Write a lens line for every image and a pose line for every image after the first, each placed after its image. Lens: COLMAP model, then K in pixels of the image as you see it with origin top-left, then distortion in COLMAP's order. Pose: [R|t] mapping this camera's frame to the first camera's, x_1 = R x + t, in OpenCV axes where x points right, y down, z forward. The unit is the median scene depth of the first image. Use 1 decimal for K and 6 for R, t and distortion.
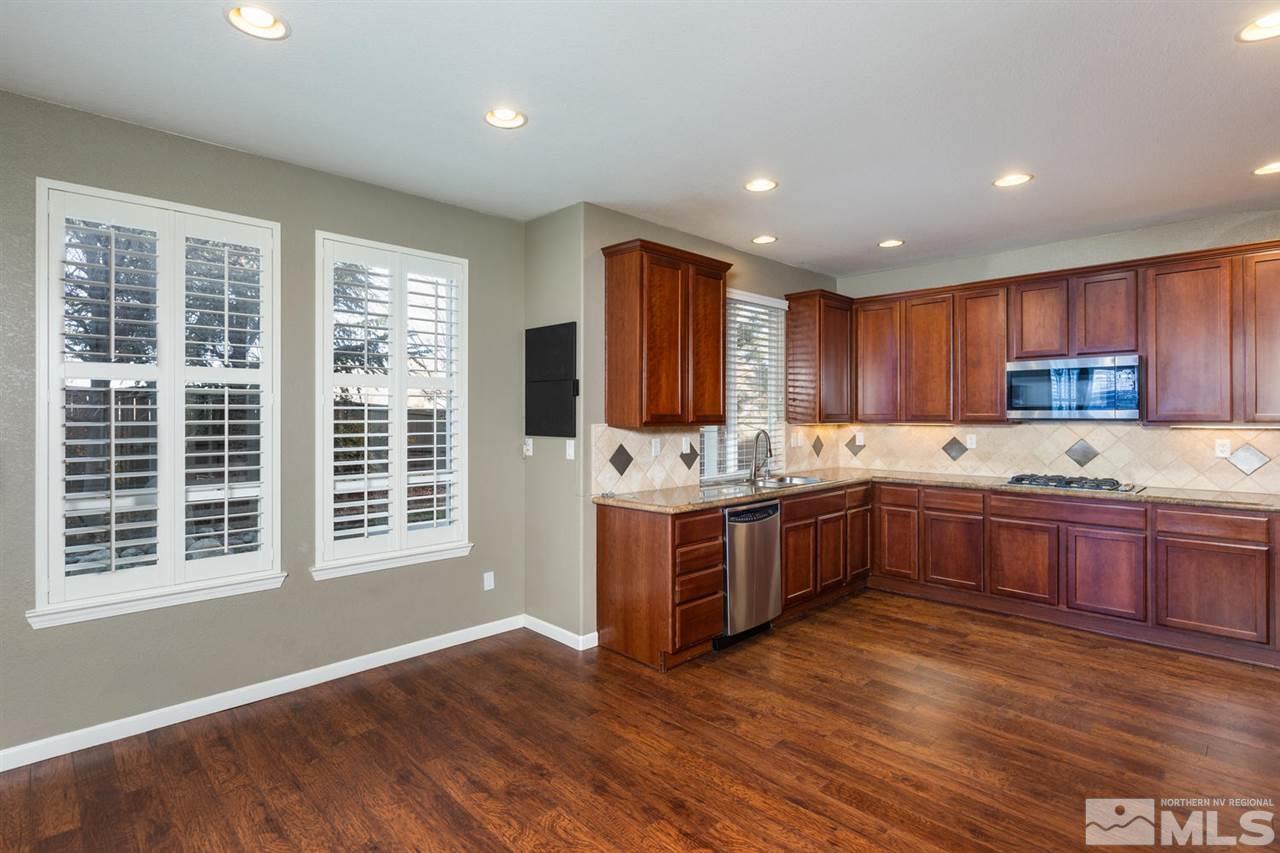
lens RADIAL K [[625.2, 0, 630.5], [0, 625.2, 414.1], [0, 0, 1]] dist [-0.002883, -0.001281]
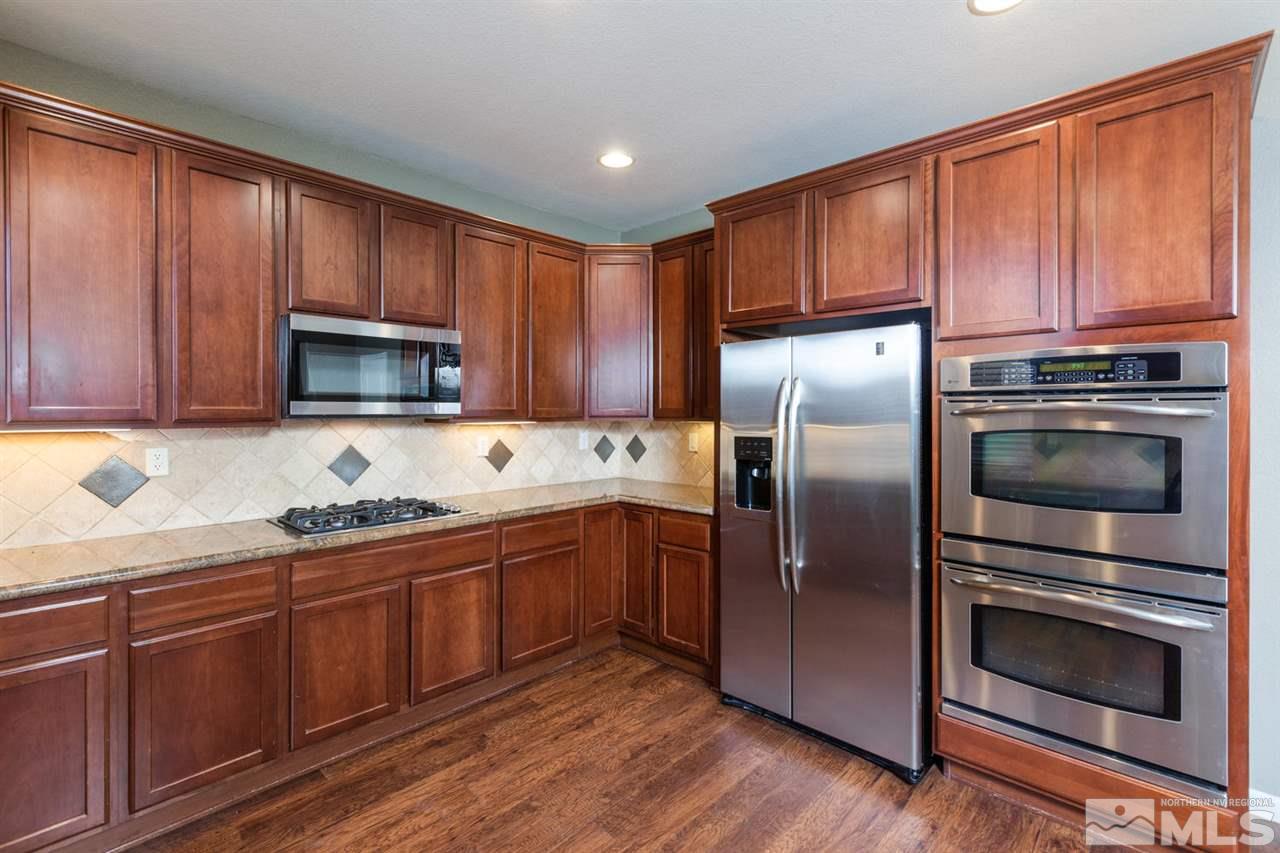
lens RADIAL K [[575.7, 0, 640.7], [0, 575.7, 411.5], [0, 0, 1]] dist [0.000296, 0.000267]
pose [[-0.036735, -0.003002, 0.999321, 0.095462], [-0.003098, 0.999991, 0.002891, 0.001364], [-0.999320, -0.002990, -0.036744, 0.797096]]
